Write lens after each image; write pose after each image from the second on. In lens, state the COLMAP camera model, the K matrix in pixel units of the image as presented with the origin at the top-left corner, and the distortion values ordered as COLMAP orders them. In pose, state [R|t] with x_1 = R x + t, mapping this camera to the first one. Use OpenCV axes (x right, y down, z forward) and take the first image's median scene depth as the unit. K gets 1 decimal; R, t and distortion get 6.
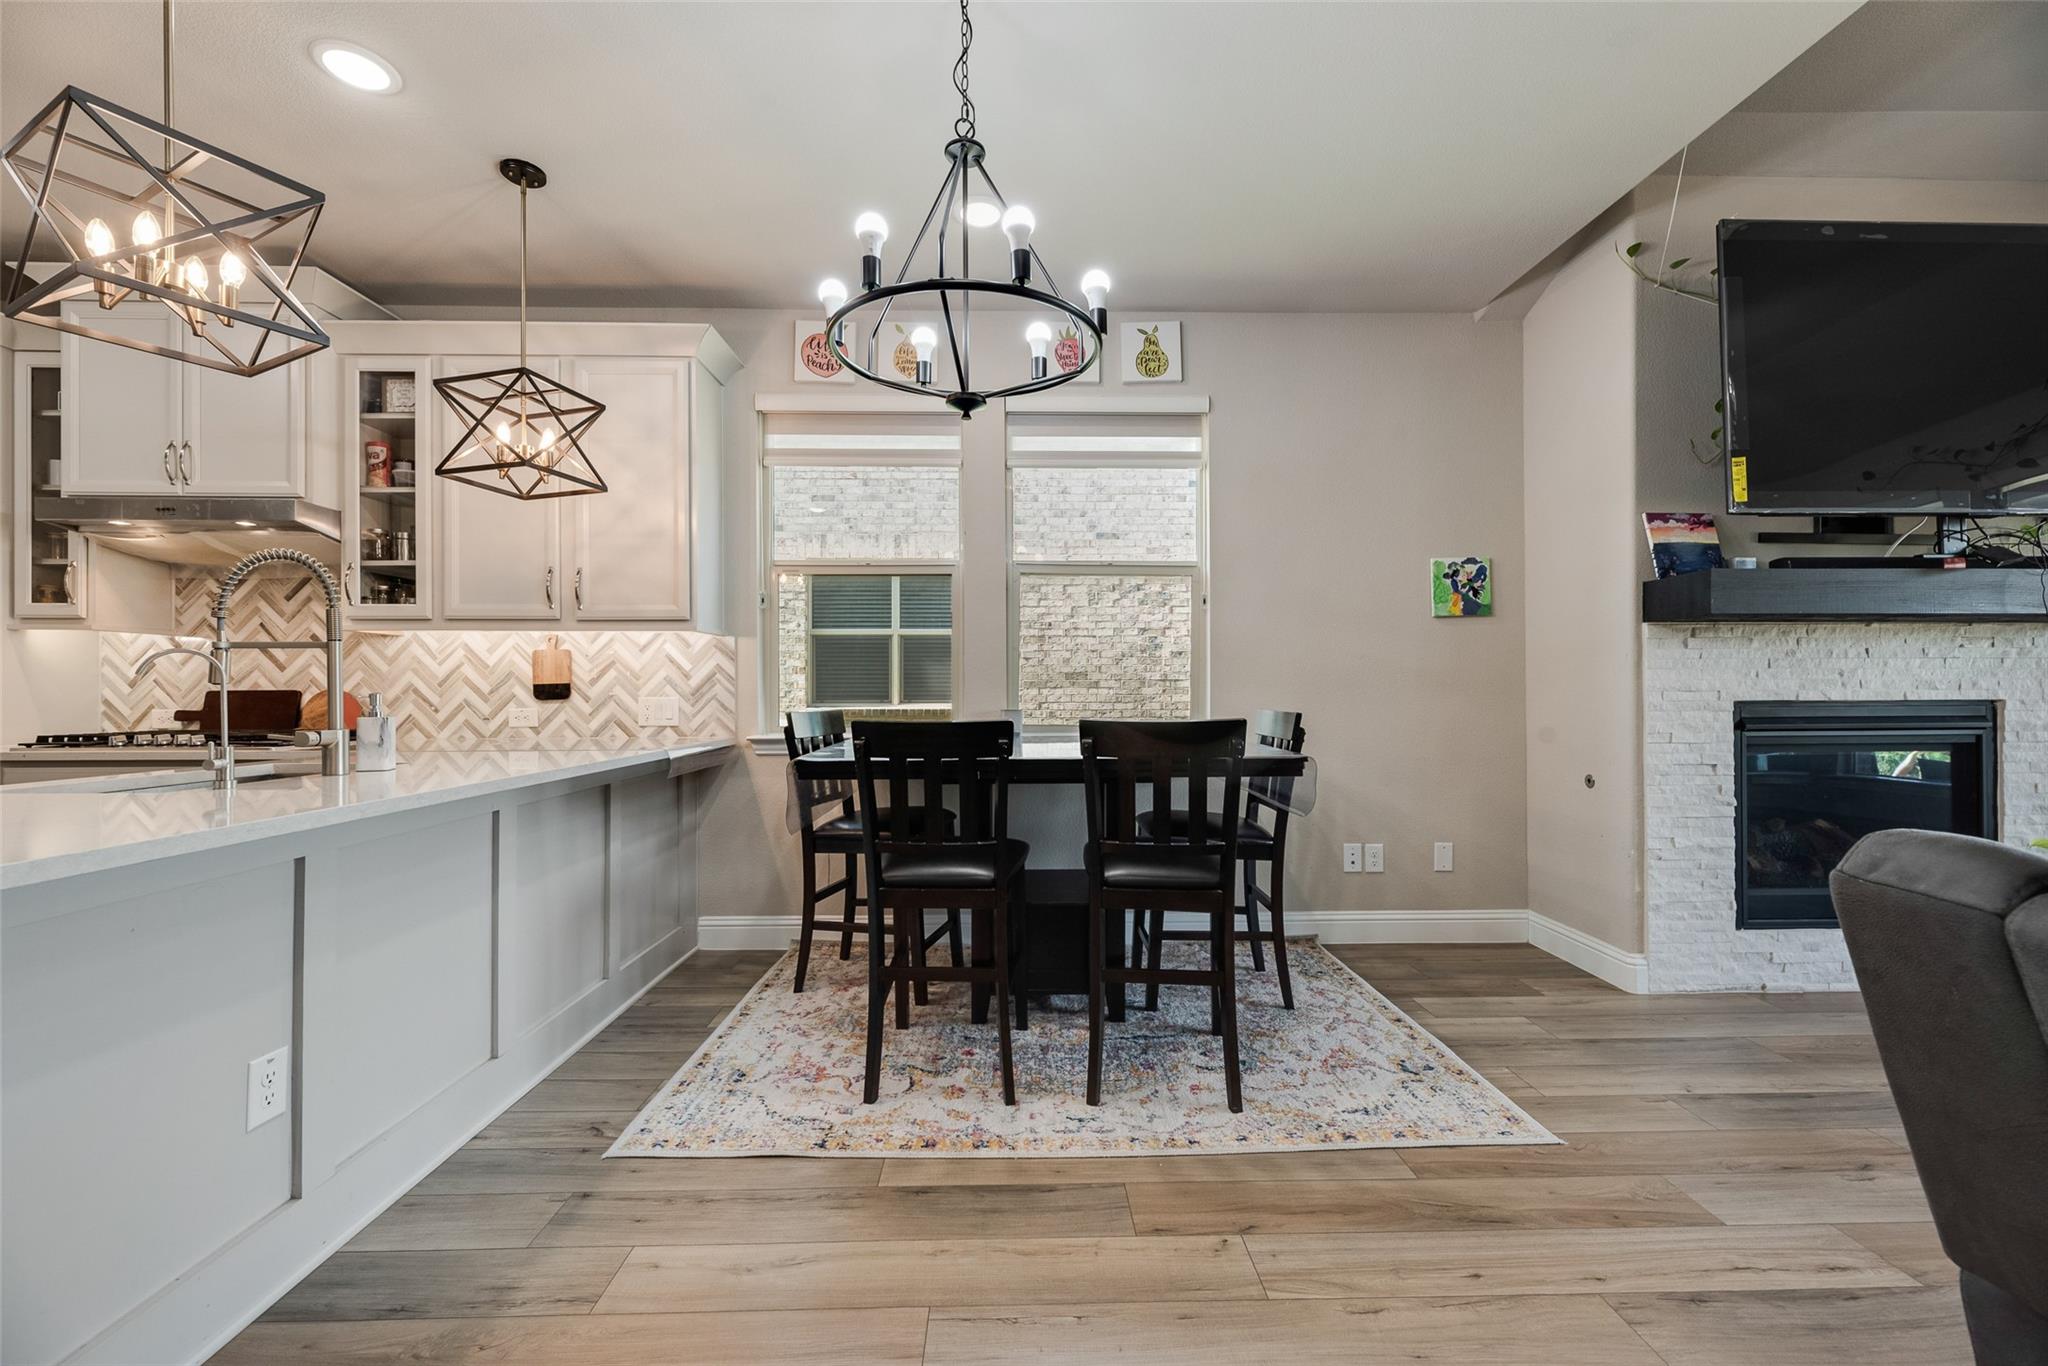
lens RADIAL K [[824.4, 0, 1024.8], [0, 824.4, 692.9], [0, 0, 1]] dist [0.003868, -0.000491]
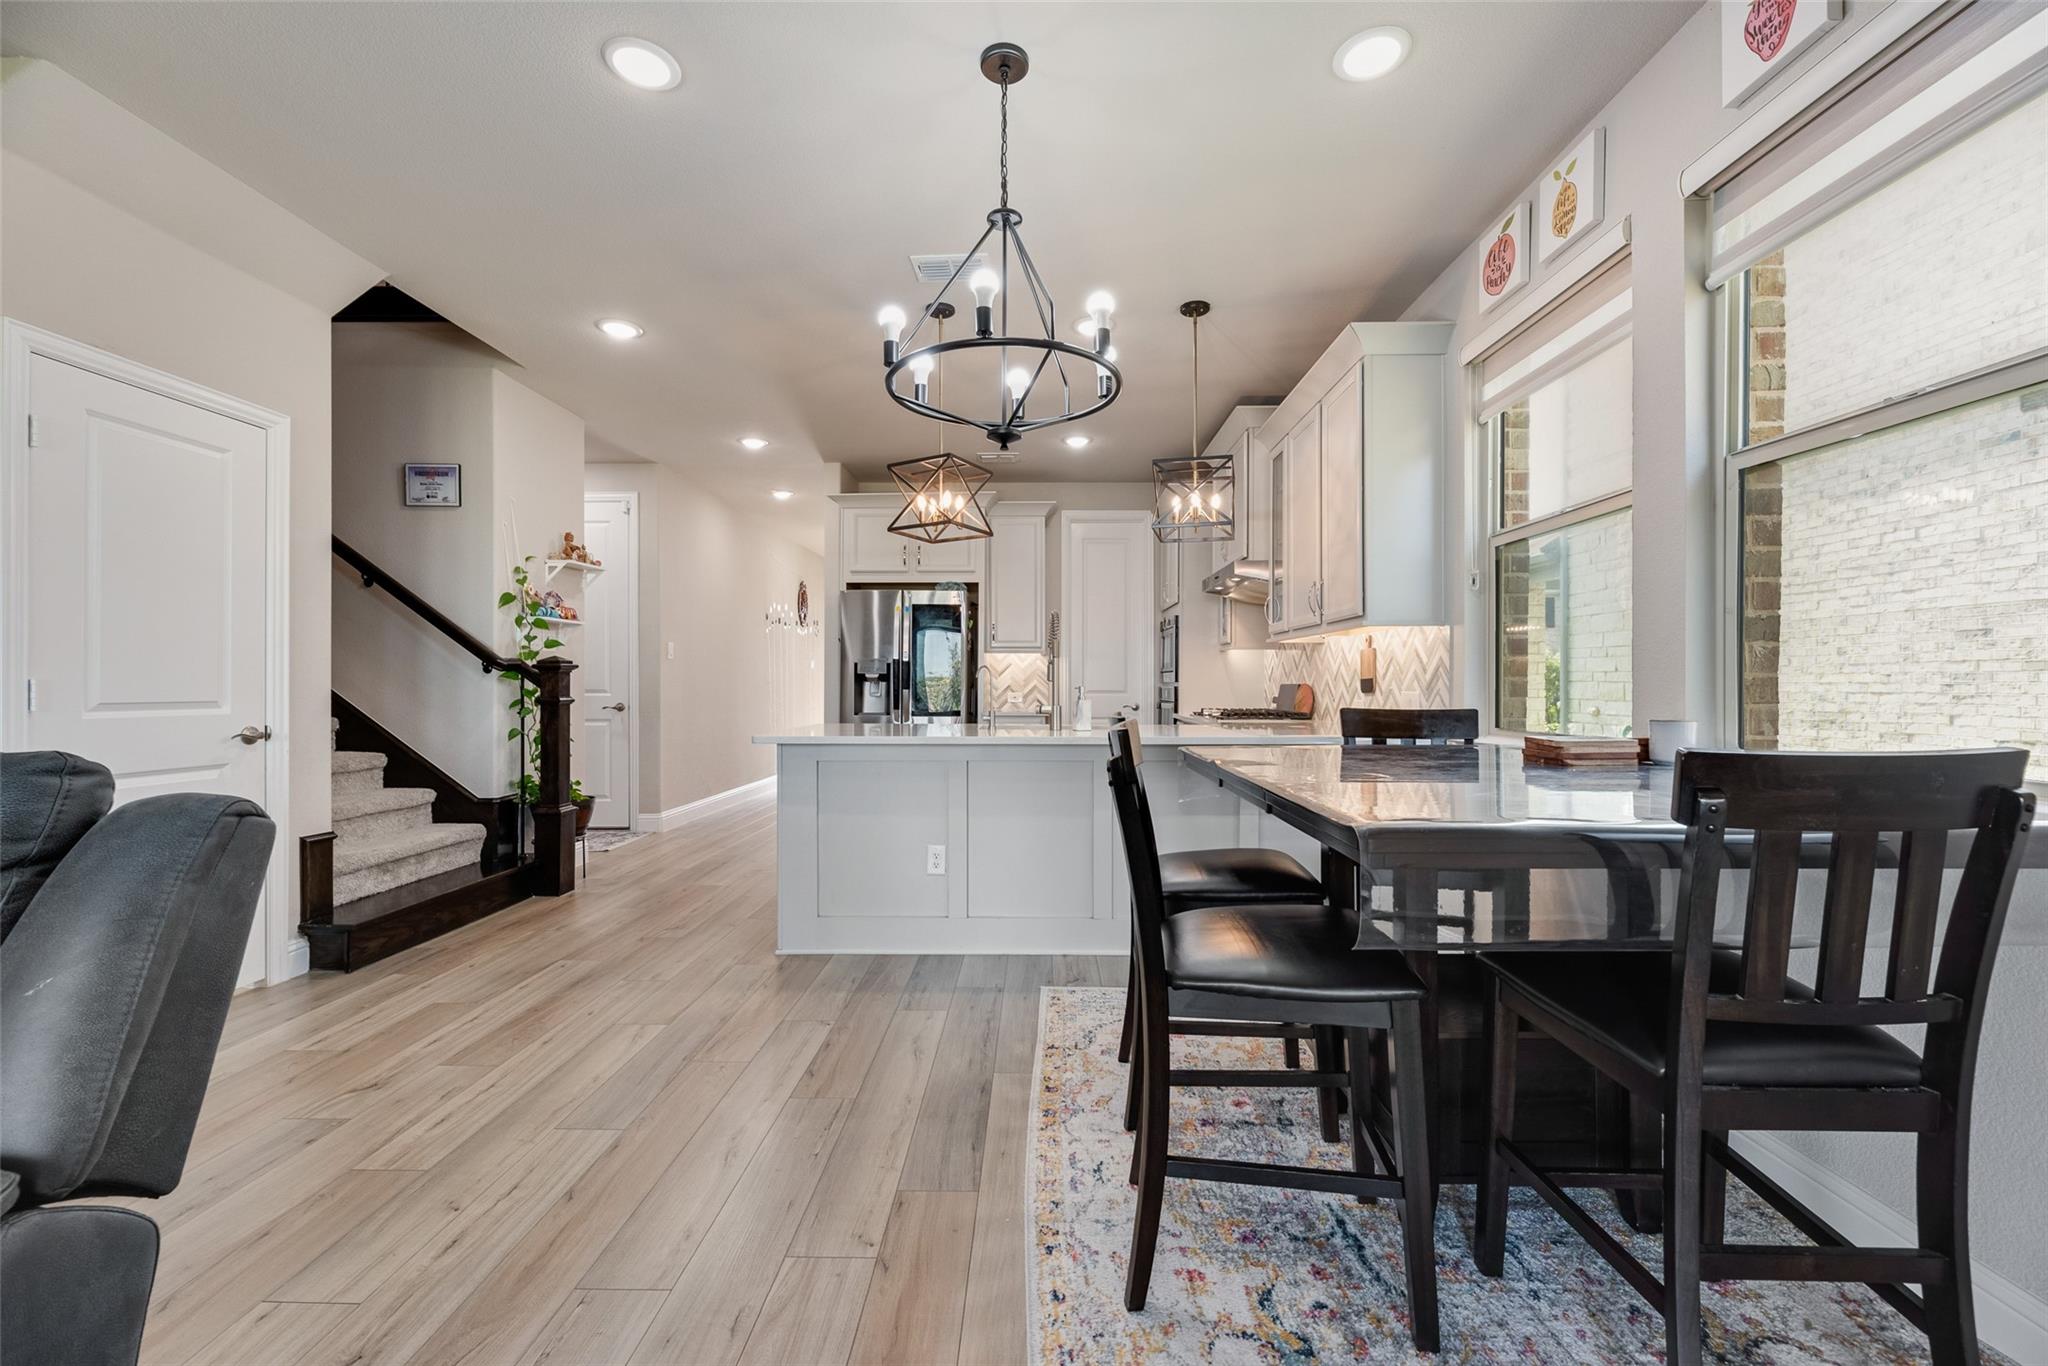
lens RADIAL K [[823.5, 0, 1028.1], [0, 823.5, 681.9], [0, 0, 1]] dist [0.003508, 0.000180]
pose [[-0.036886, -0.000718, -0.999319, 0.663911], [-0.003588, 0.999993, -0.000586, -0.004807], [0.999313, 0.003564, -0.036888, 0.664314]]
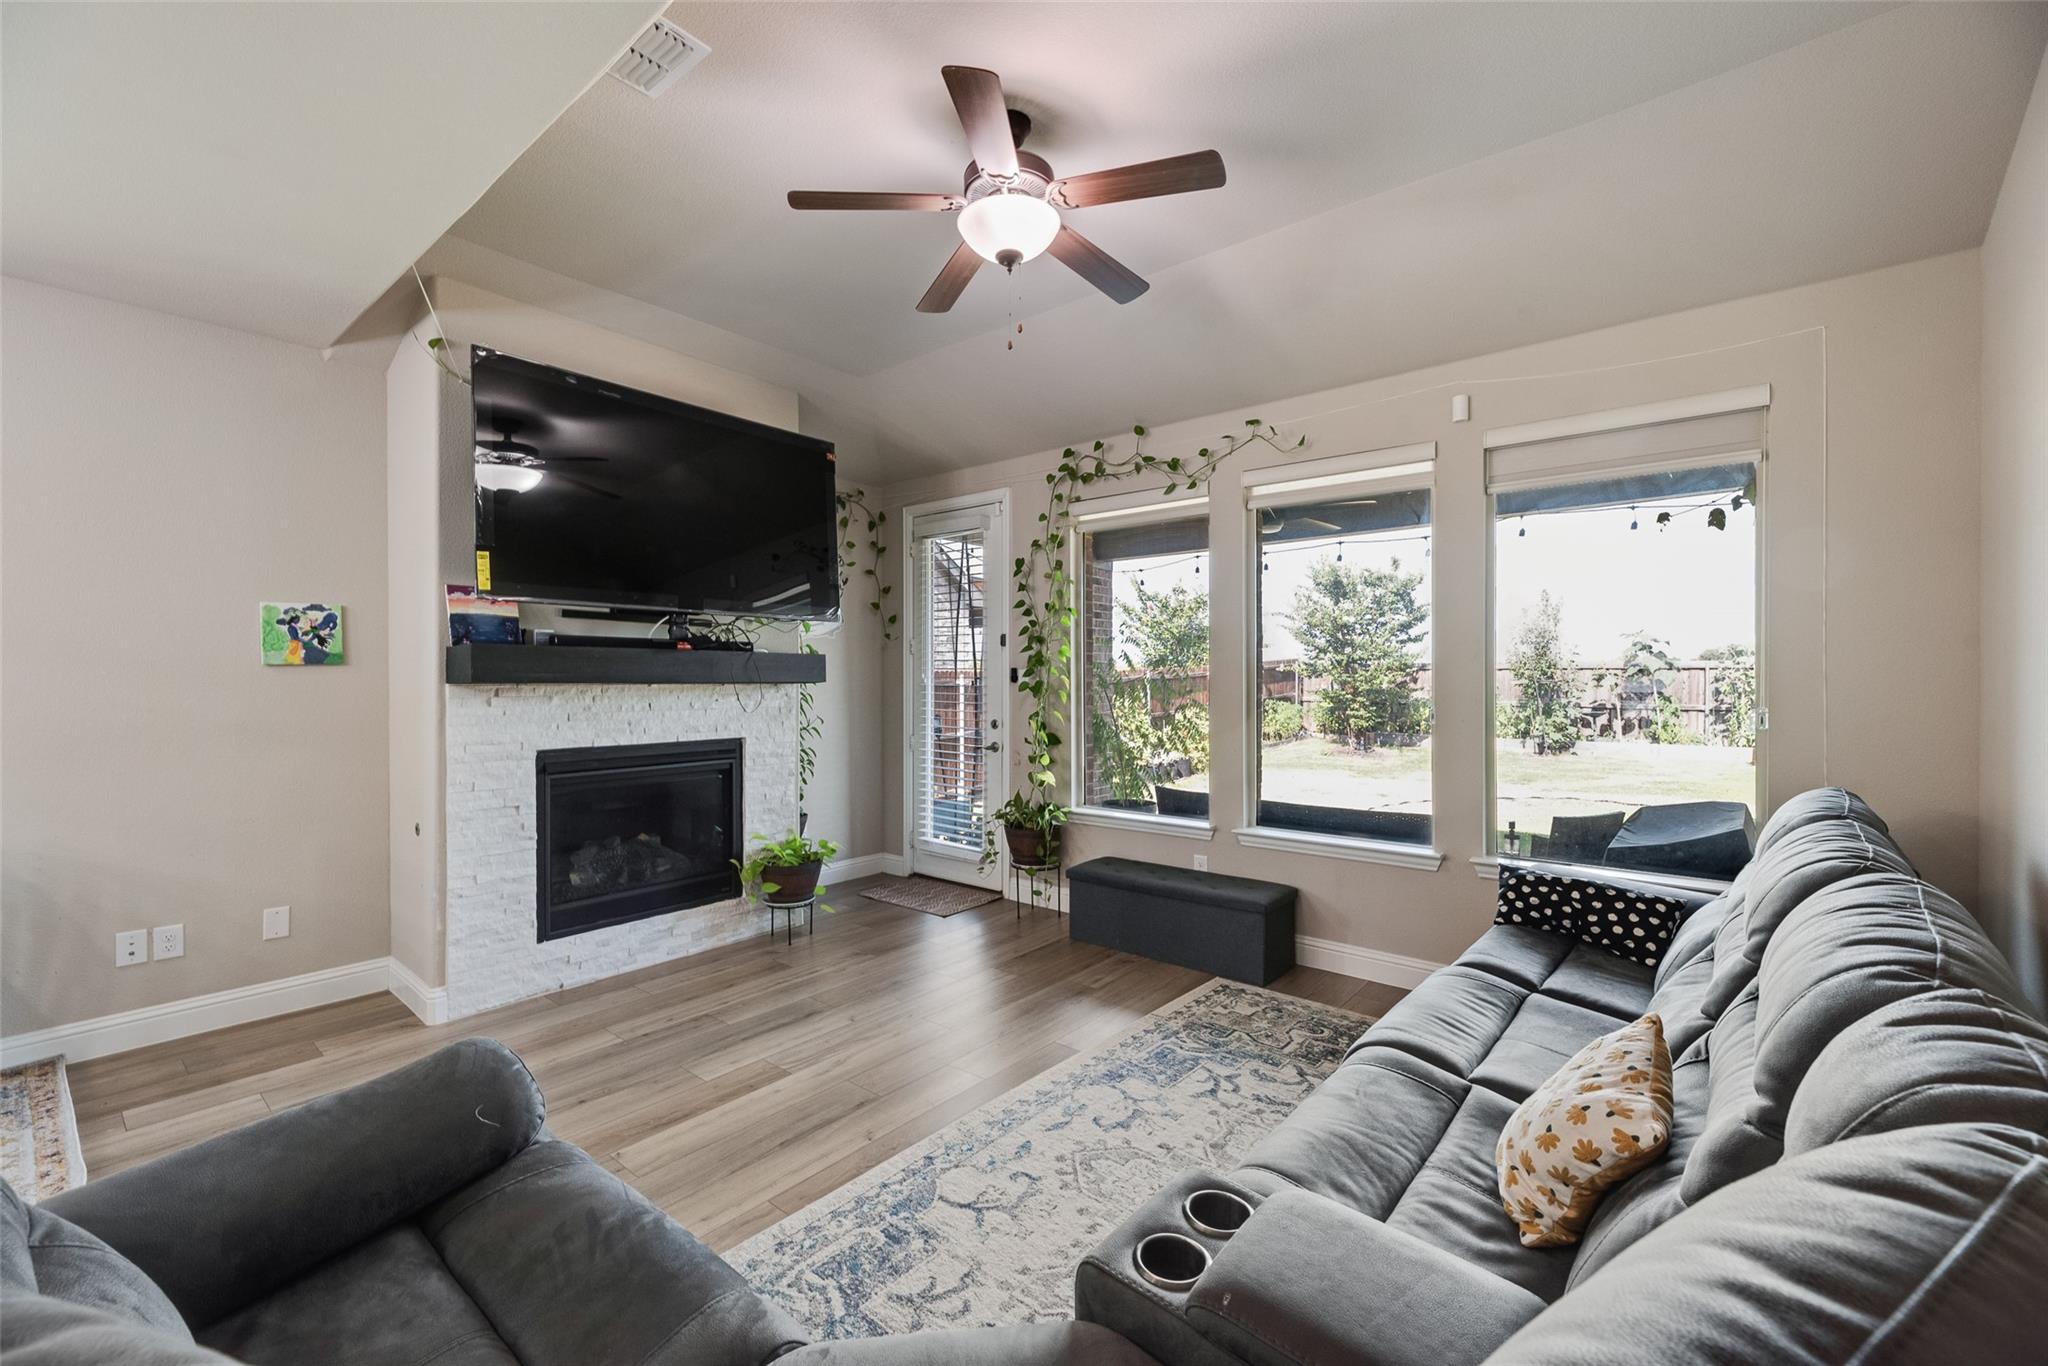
lens RADIAL K [[828.6, 0, 1030.7], [0, 828.6, 680.1], [0, 0, 1]] dist [0.000867, -0.000029]
pose [[0.649058, 0.002690, 0.760734, 0.409918], [0.001311, 0.999988, -0.004655, -0.083020], [-0.760737, 0.004019, 0.649047, -0.302943]]
